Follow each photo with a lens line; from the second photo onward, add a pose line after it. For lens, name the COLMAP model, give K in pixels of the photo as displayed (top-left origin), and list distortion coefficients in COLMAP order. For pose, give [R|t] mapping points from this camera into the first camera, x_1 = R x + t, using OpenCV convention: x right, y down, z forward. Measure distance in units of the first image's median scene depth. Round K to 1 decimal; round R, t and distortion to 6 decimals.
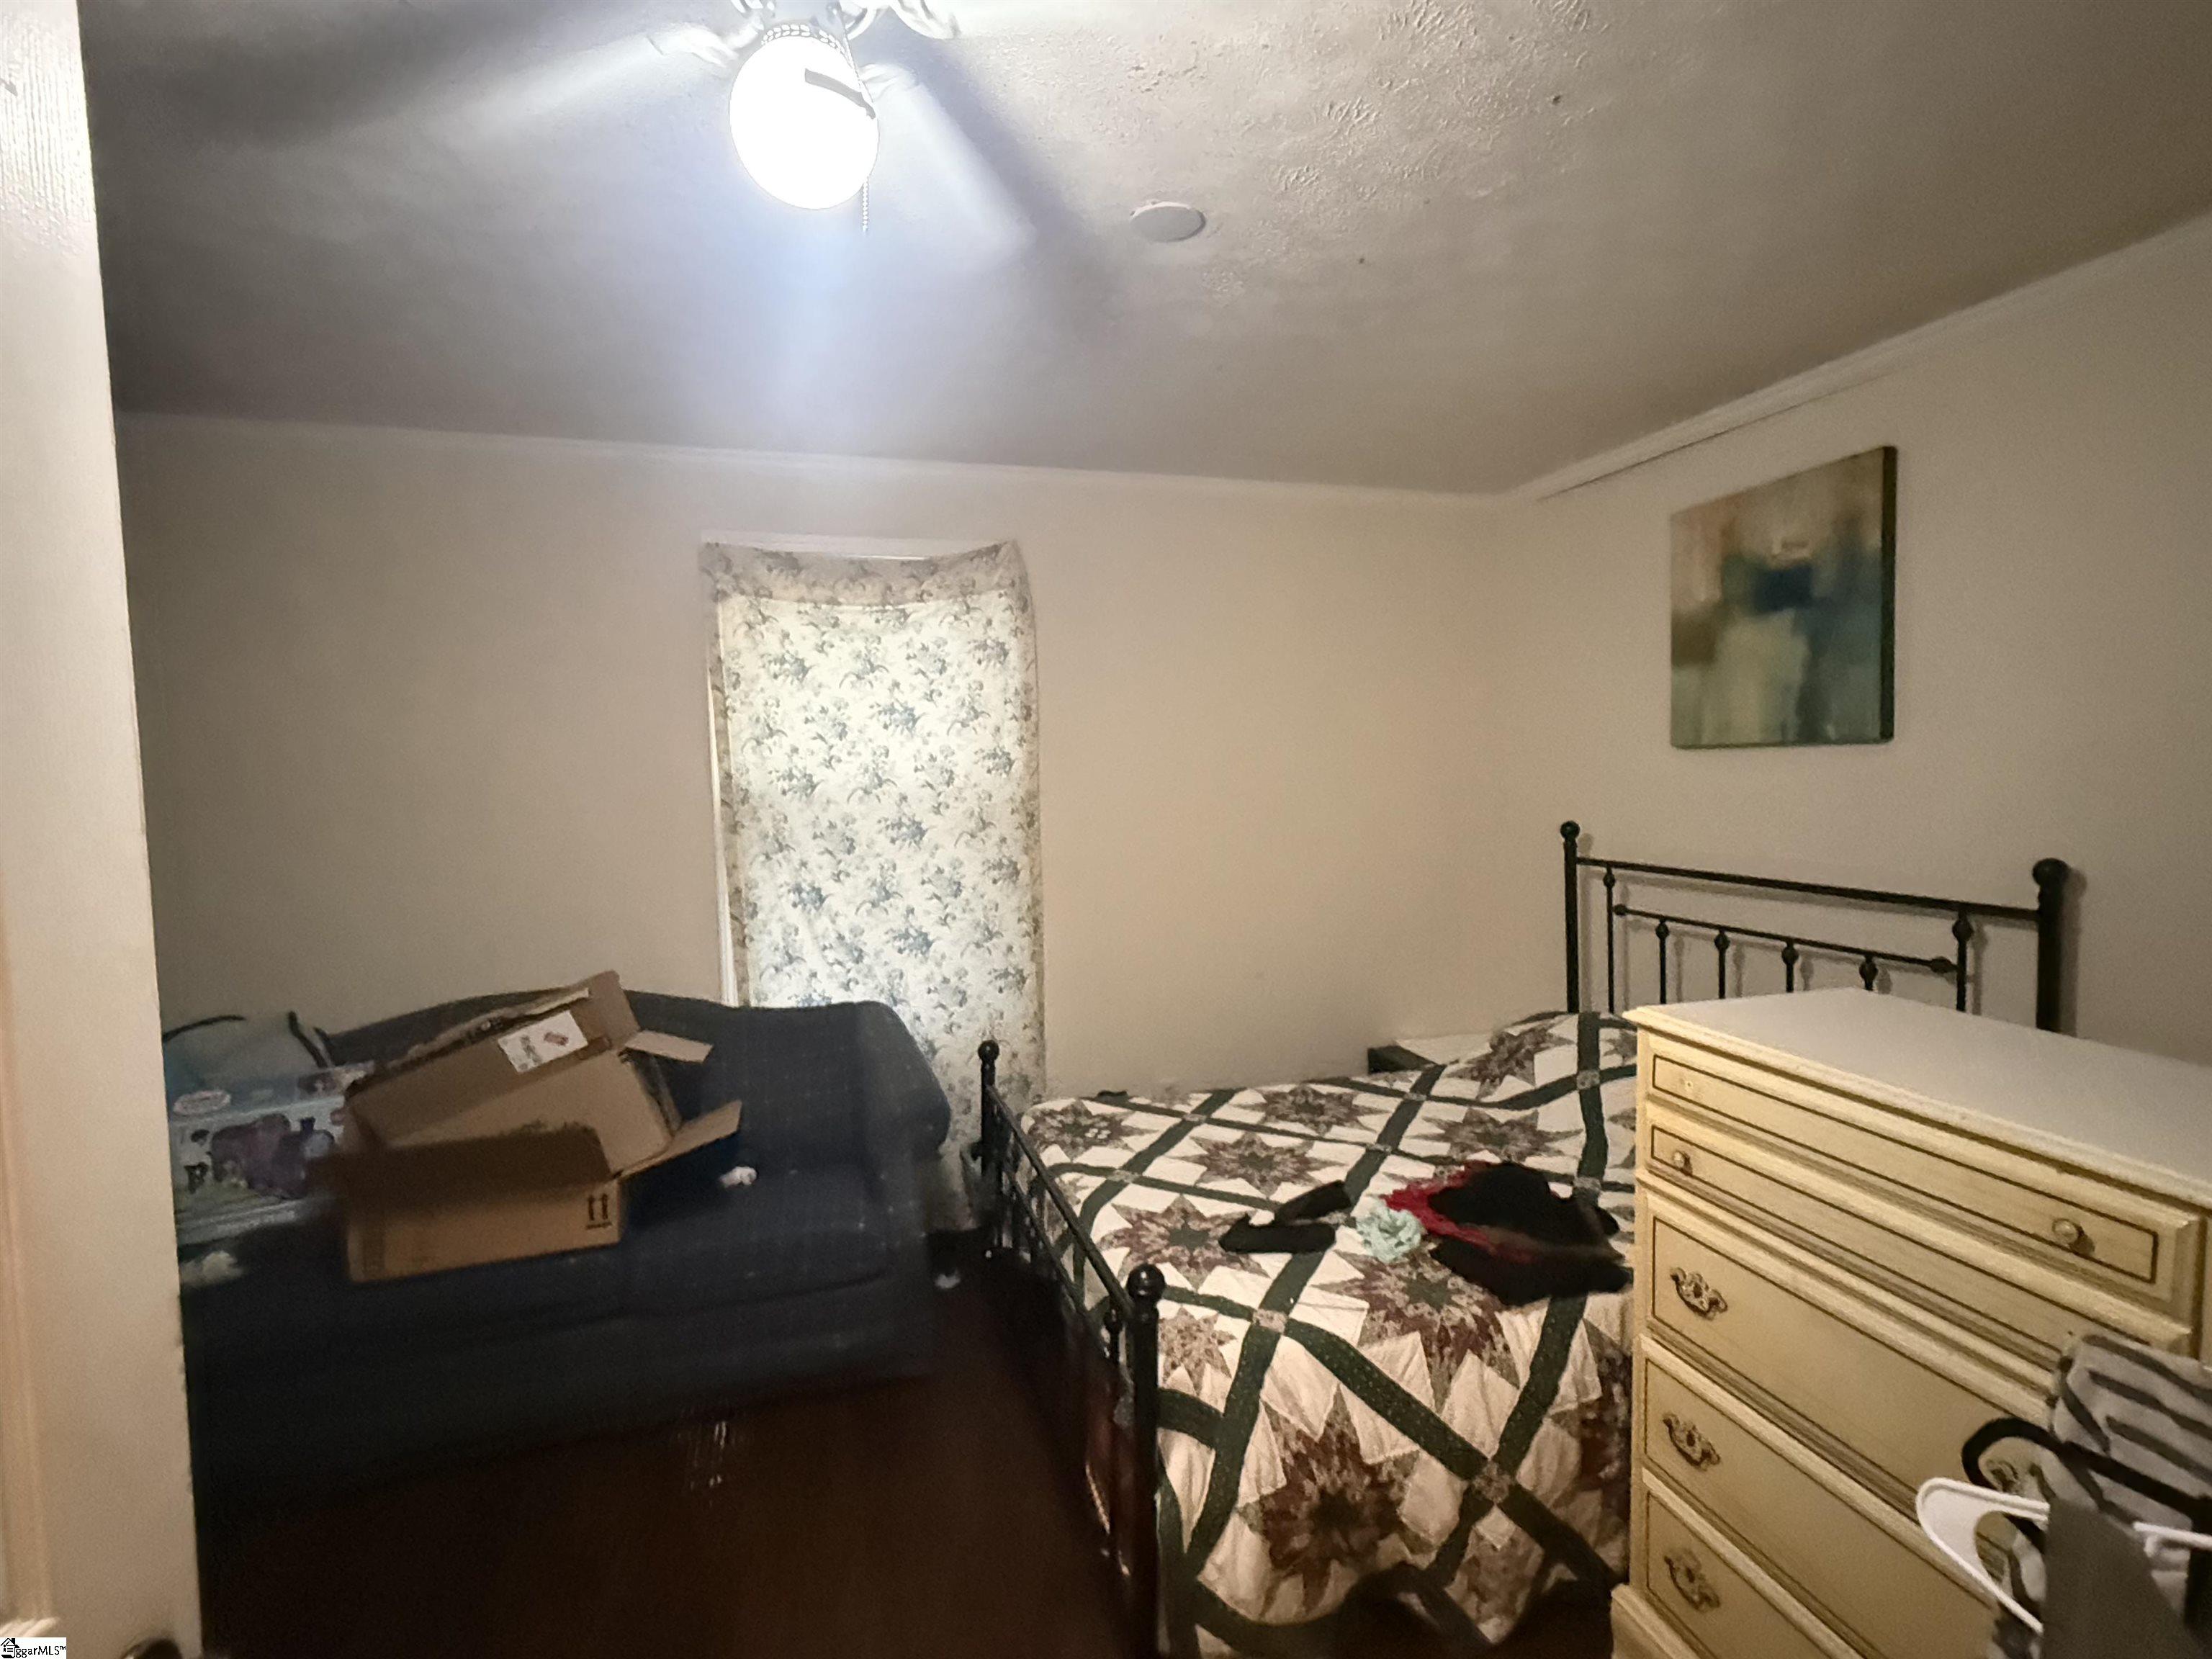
lens RADIAL K [[1094.5, 0, 1109.2], [0, 1094.5, 828.7], [0, 0, 1]] dist [-0.000401, -0.000312]
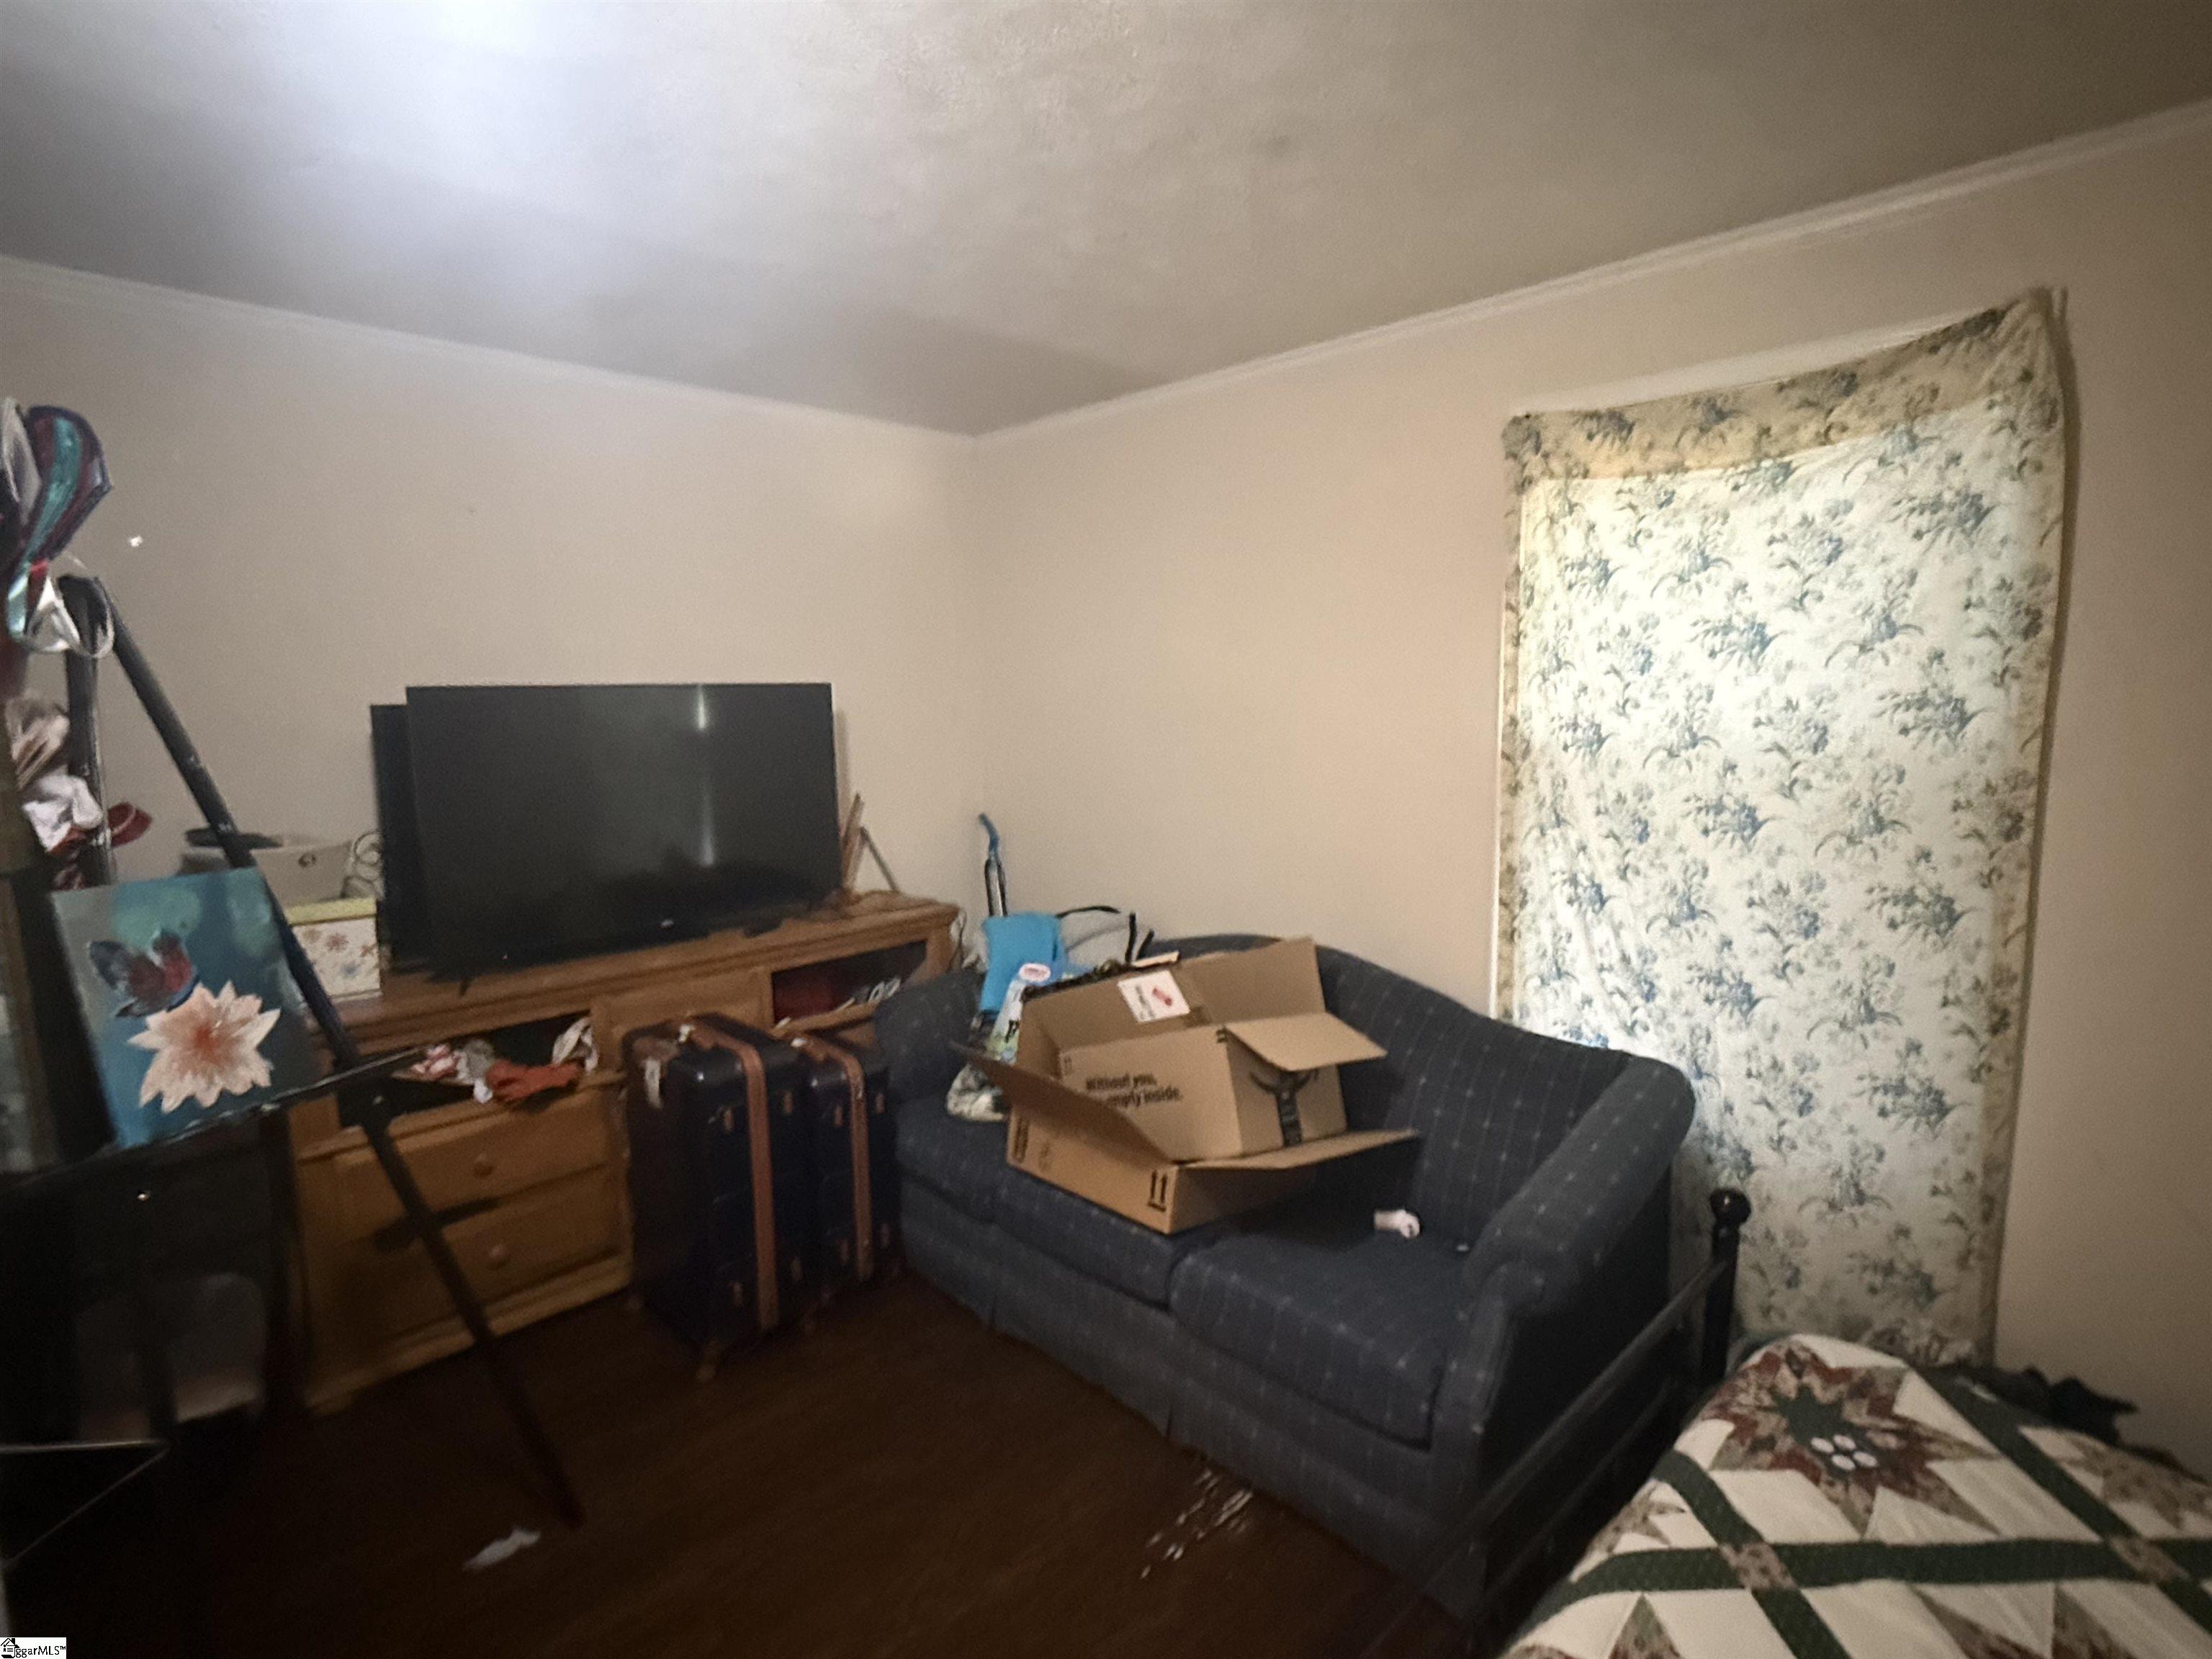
lens RADIAL K [[1094.5, 0, 1107.8], [0, 1094.5, 823.0], [0, 0, 1]] dist [-0.000401, -0.000312]
pose [[0.460775, 0.120936, -0.879239, 0.208782], [-0.067308, 0.992581, 0.101252, -0.035895], [0.884961, 0.012525, 0.465497, 0.386122]]
